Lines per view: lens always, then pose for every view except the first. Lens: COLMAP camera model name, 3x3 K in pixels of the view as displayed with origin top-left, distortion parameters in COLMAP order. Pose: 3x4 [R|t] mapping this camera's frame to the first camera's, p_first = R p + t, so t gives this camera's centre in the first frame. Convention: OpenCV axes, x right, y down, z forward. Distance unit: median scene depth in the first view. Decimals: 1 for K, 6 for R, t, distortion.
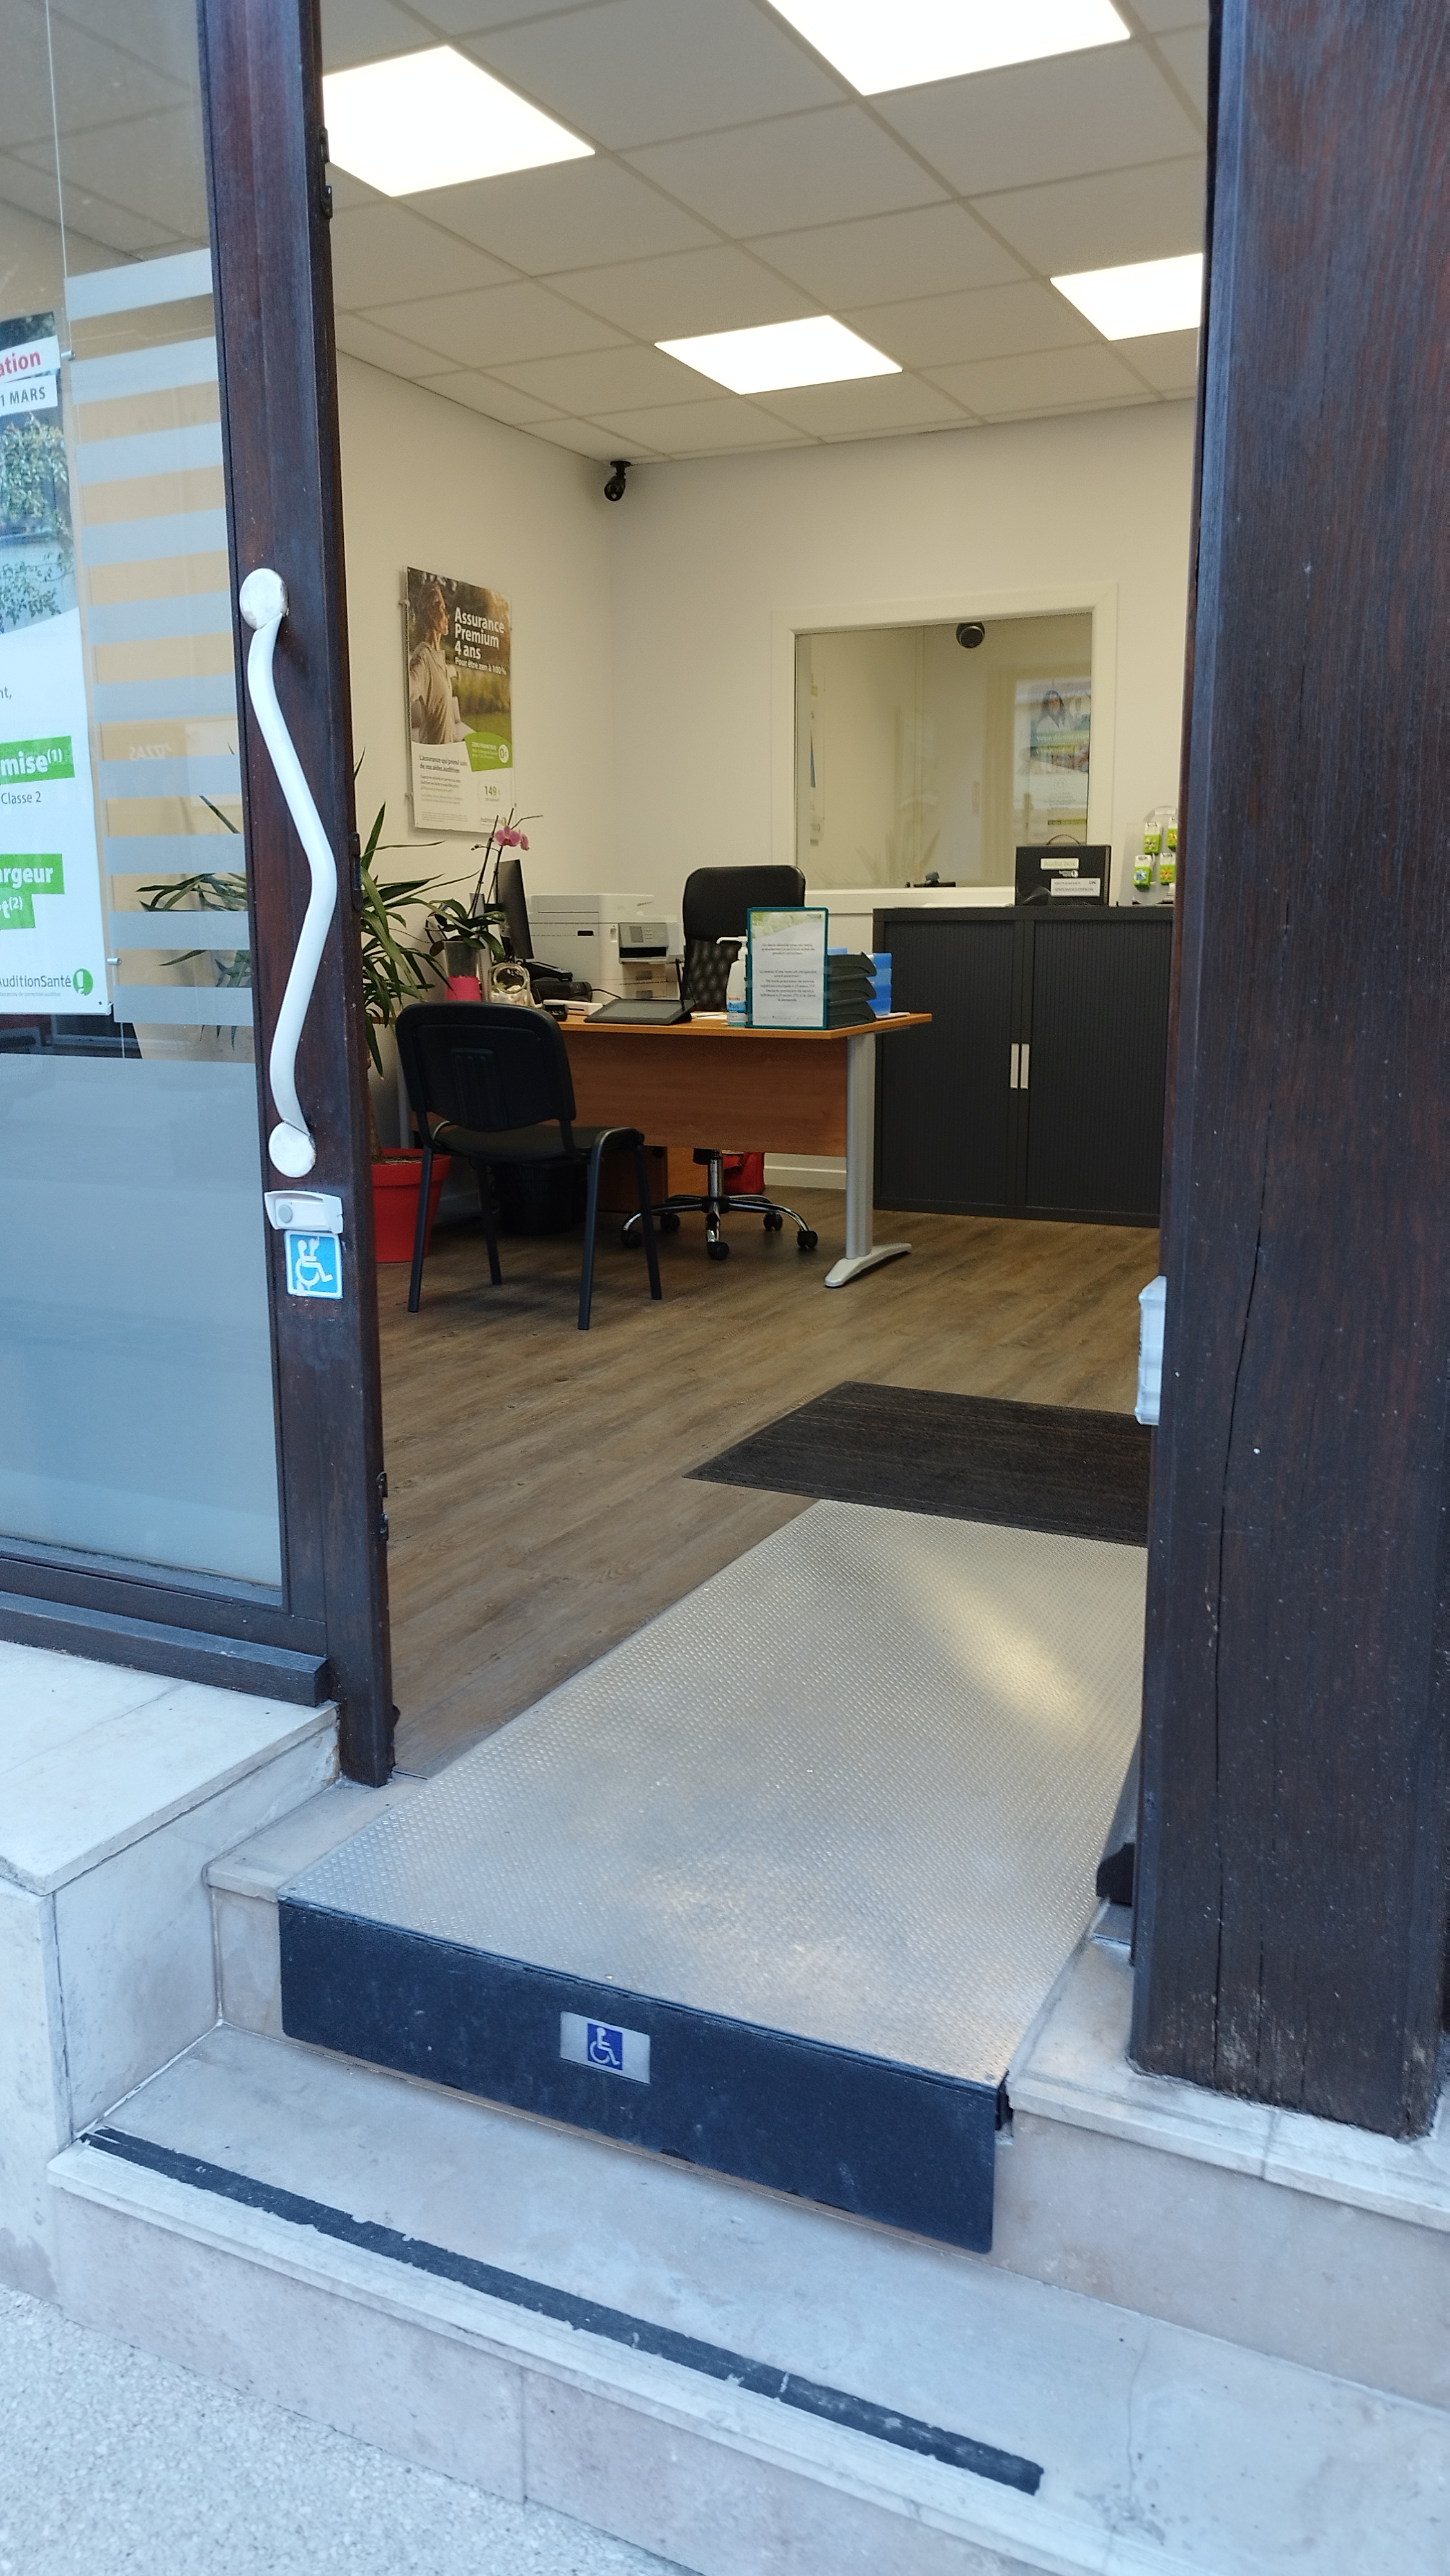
lens RADIAL K [[1843.8, 0, 734.9], [0, 1843.8, 1285.5], [0, 0, 1]] dist [0.010306, 0.000016]
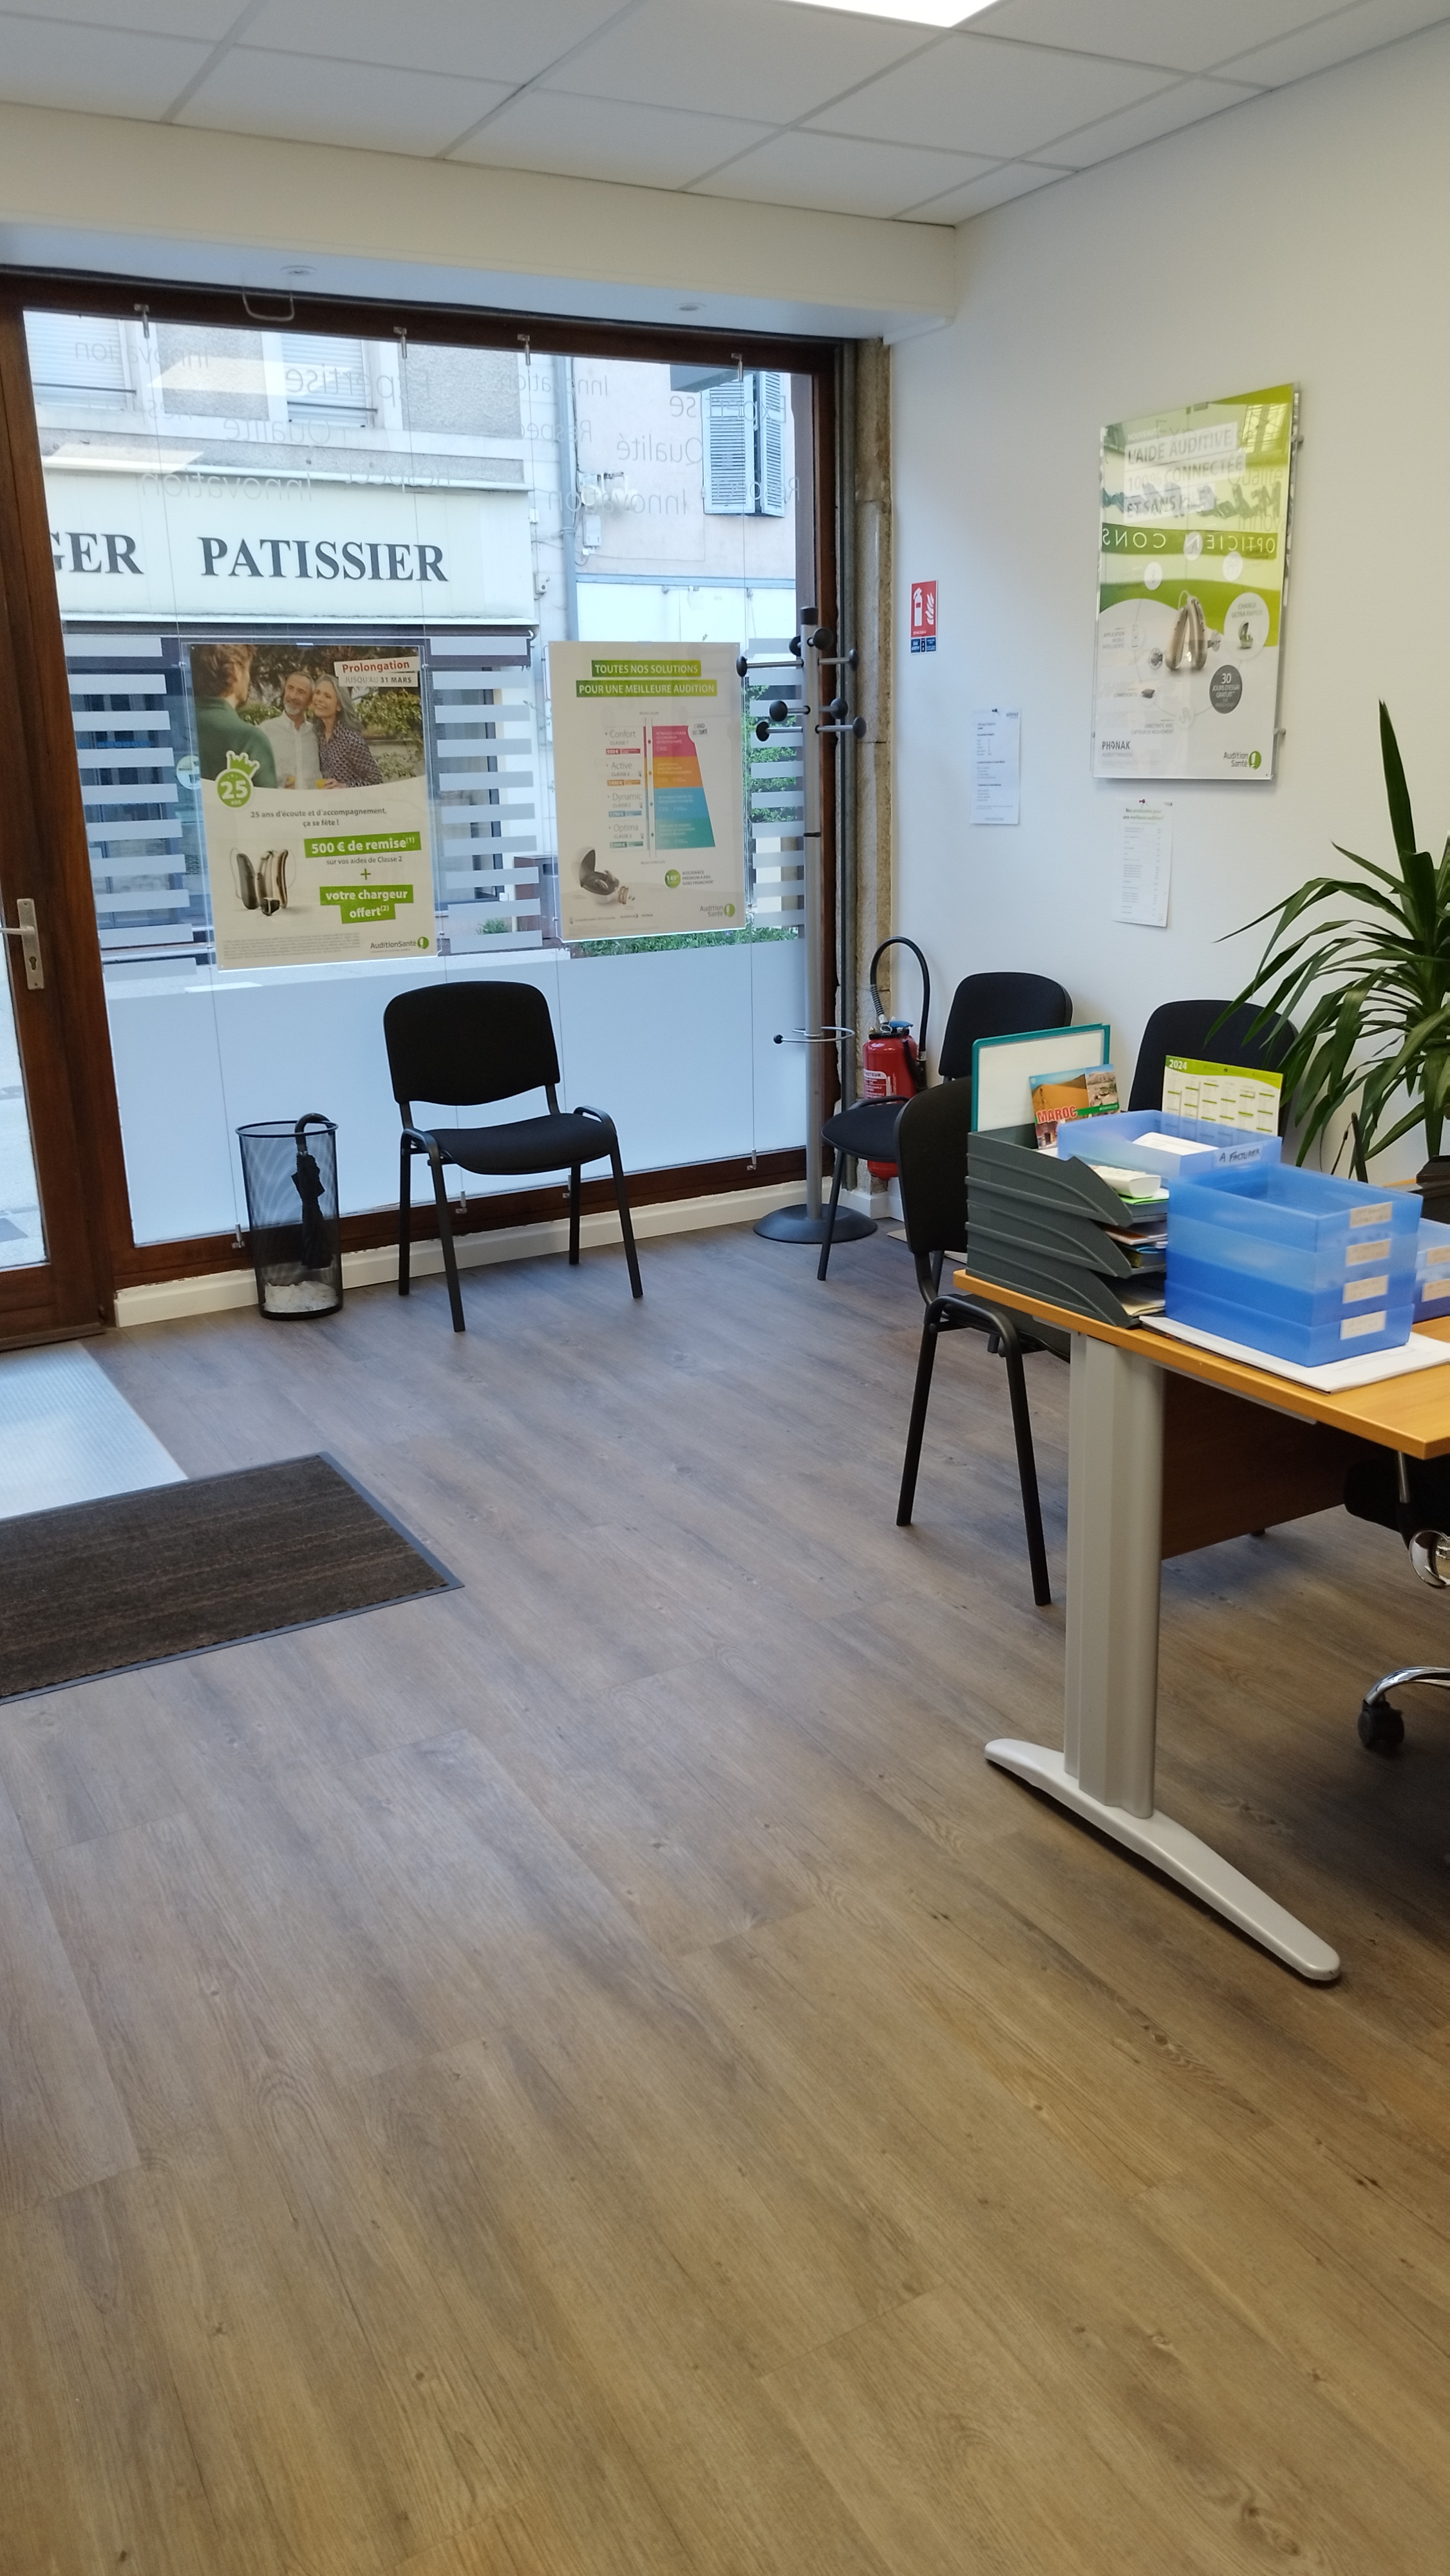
lens RADIAL K [[1866.4, 0, 790.1], [0, 1866.4, 1326.8], [0, 0, 1]] dist [0.003862, 0.000254]
pose [[-0.546752, 0.268509, -0.793073, 0.407925], [-0.139442, 0.904758, 0.402455, -0.270899], [0.825602, 0.330631, -0.457236, 0.991371]]
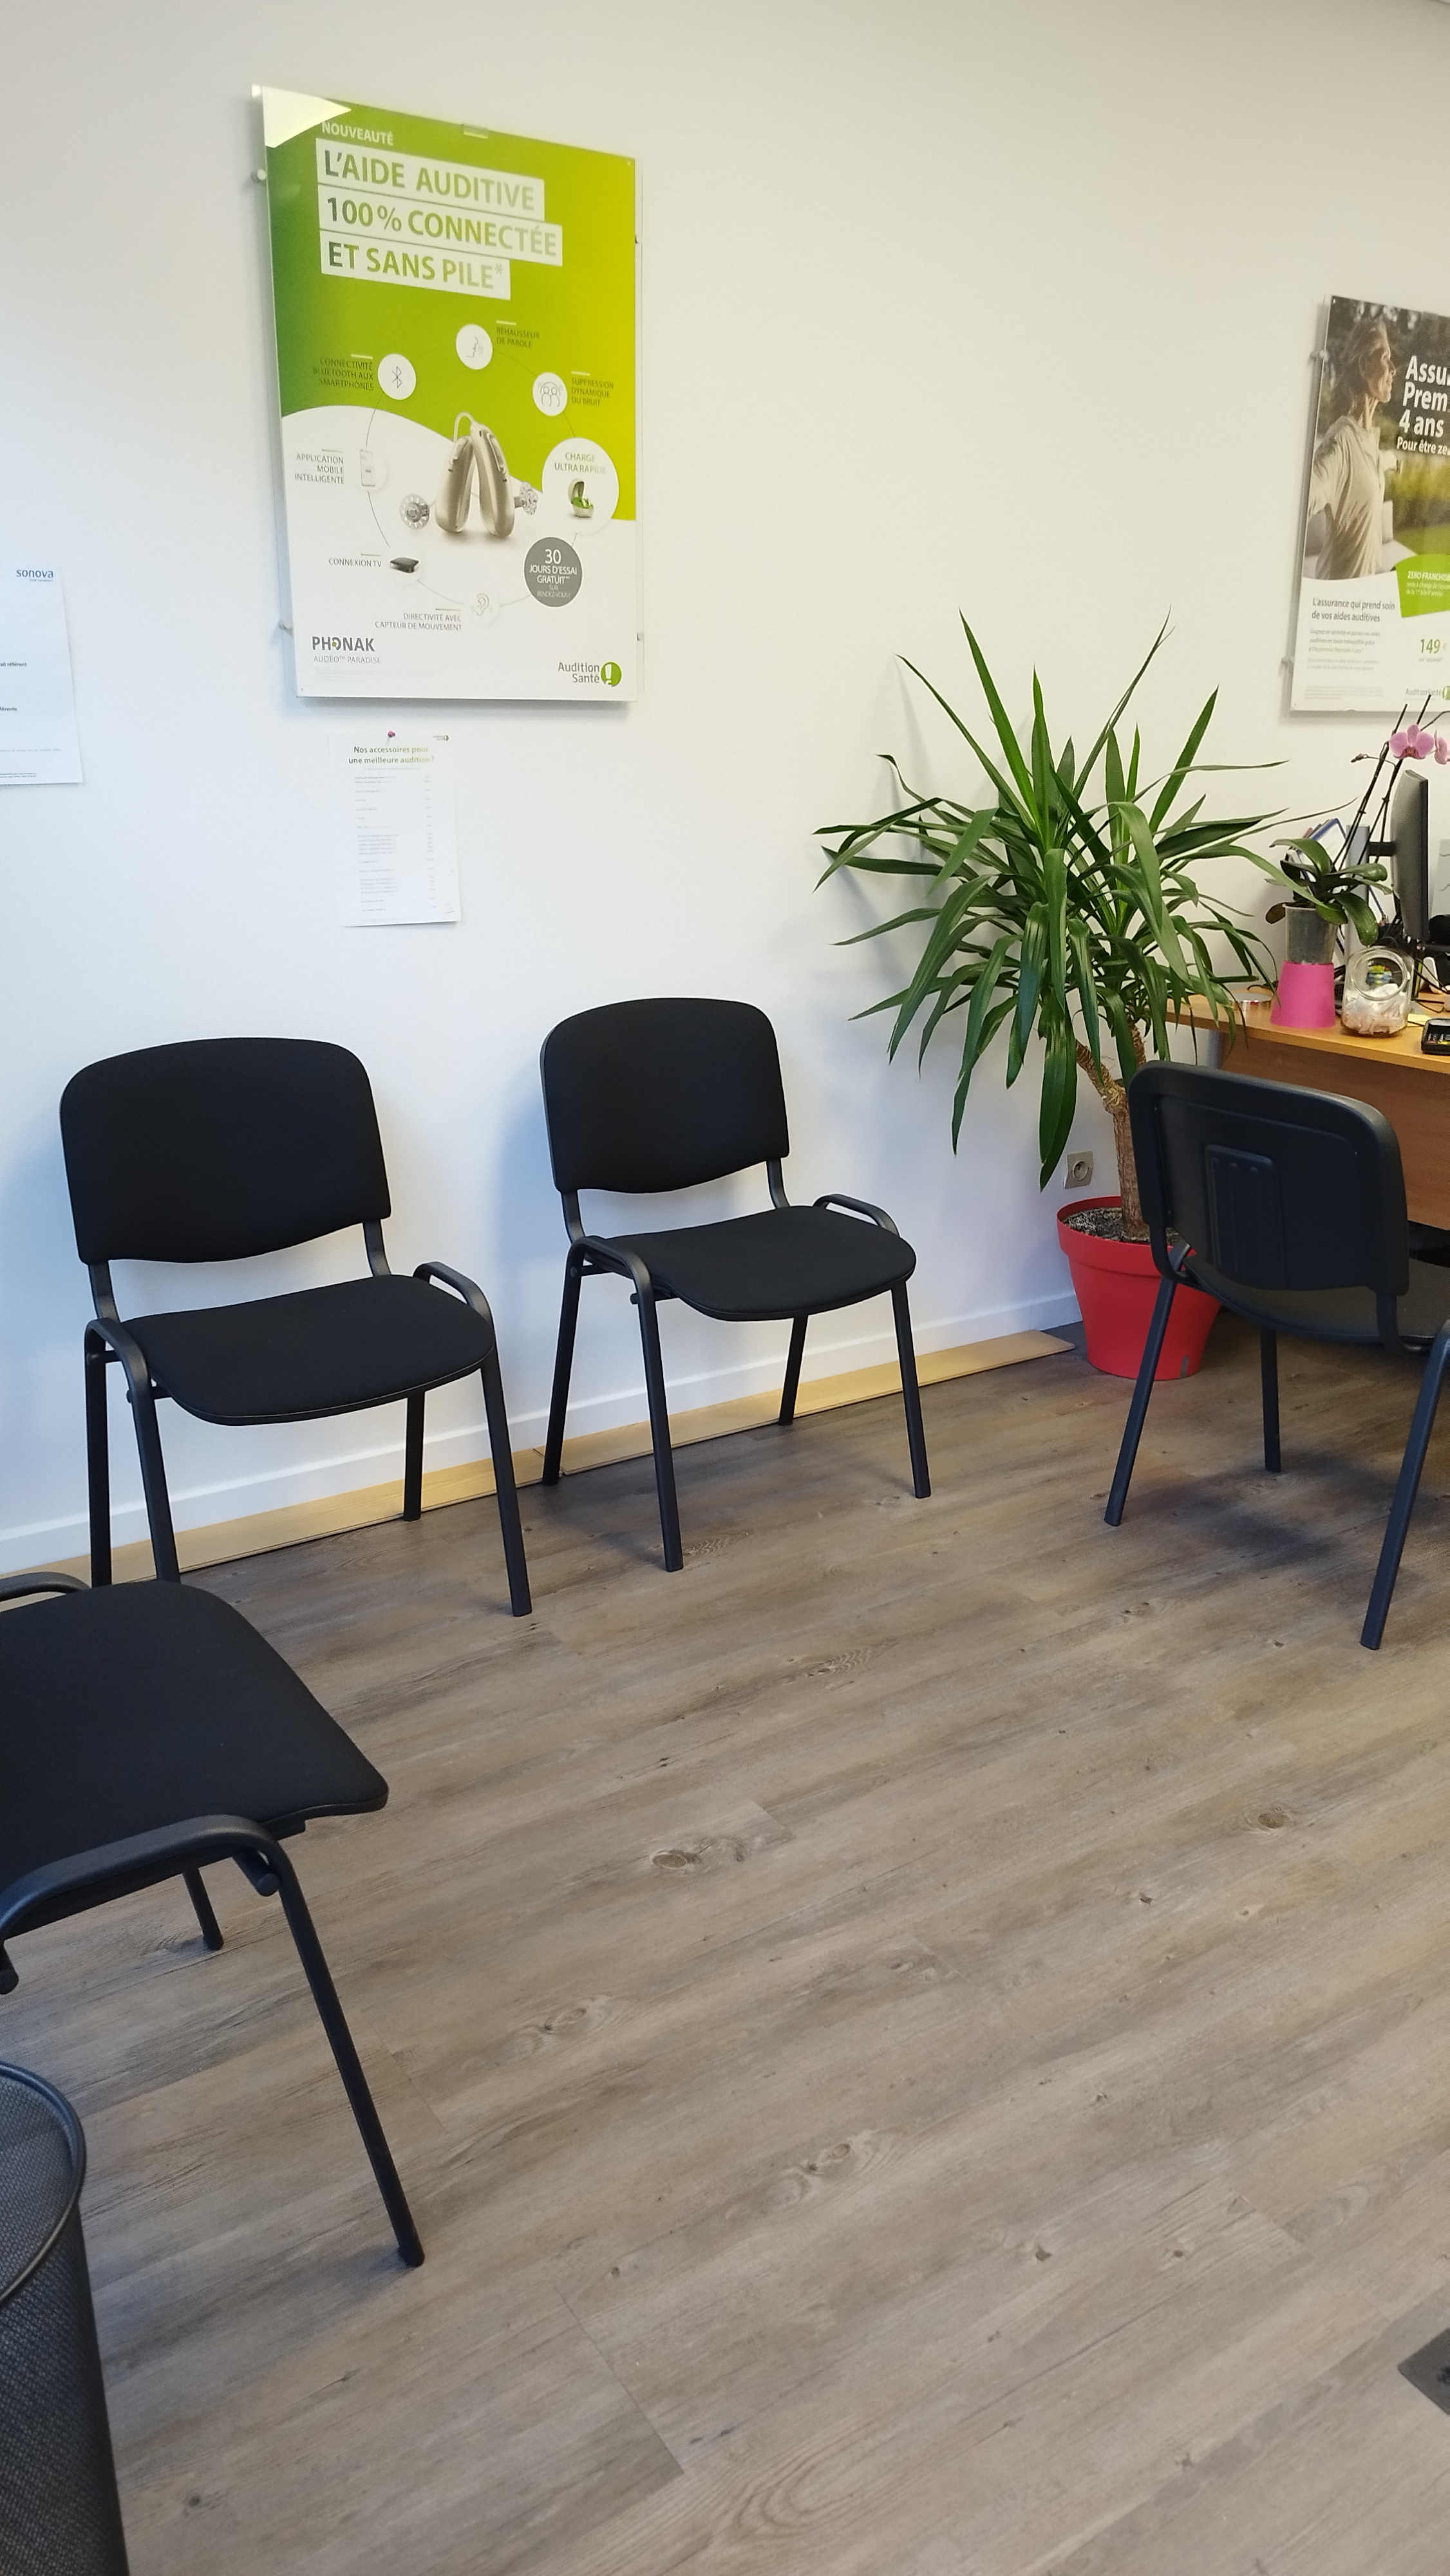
lens RADIAL K [[1843.8, 0, 734.9], [0, 1843.8, 1285.5], [0, 0, 1]] dist [0.010306, 0.000016]
pose [[0.864569, 0.155611, -0.477813, 0.003466], [-0.105130, 0.985815, 0.130828, -0.110353], [0.491394, -0.062877, 0.868665, 0.311815]]
